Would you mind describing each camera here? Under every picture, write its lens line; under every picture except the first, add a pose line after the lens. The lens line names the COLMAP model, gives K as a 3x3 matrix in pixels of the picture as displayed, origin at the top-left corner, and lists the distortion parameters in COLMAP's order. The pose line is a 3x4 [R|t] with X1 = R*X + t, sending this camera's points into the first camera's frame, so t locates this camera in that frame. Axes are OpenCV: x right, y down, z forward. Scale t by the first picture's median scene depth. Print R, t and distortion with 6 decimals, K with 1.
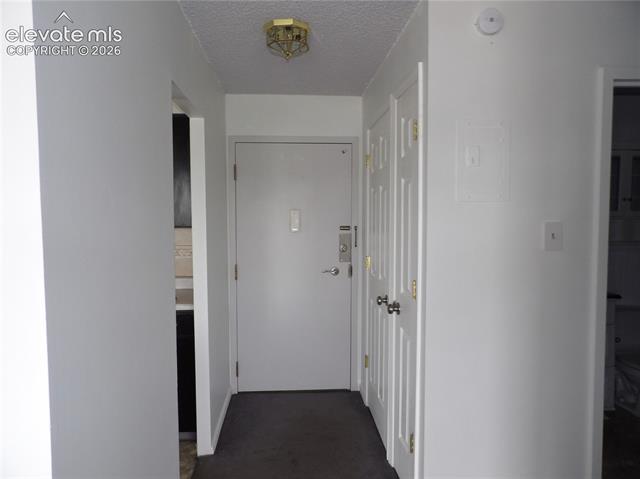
lens RADIAL K [[457.9, 0, 316.9], [0, 457.9, 240.9], [0, 0, 1]] dist [-0.033702, 0.040807]
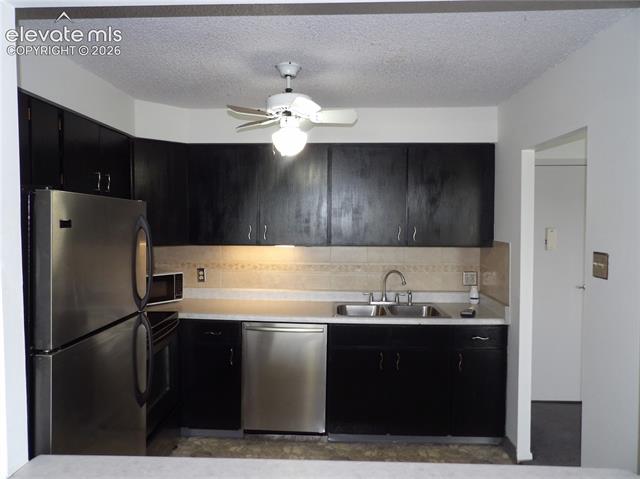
lens RADIAL K [[457.9, 0, 316.9], [0, 457.9, 240.9], [0, 0, 1]] dist [-0.033702, 0.040807]
pose [[0.993672, 0.006516, -0.112128, -0.489985], [-0.007469, 0.999939, -0.008090, -0.029185], [0.112069, 0.008876, 0.993661, -0.107111]]
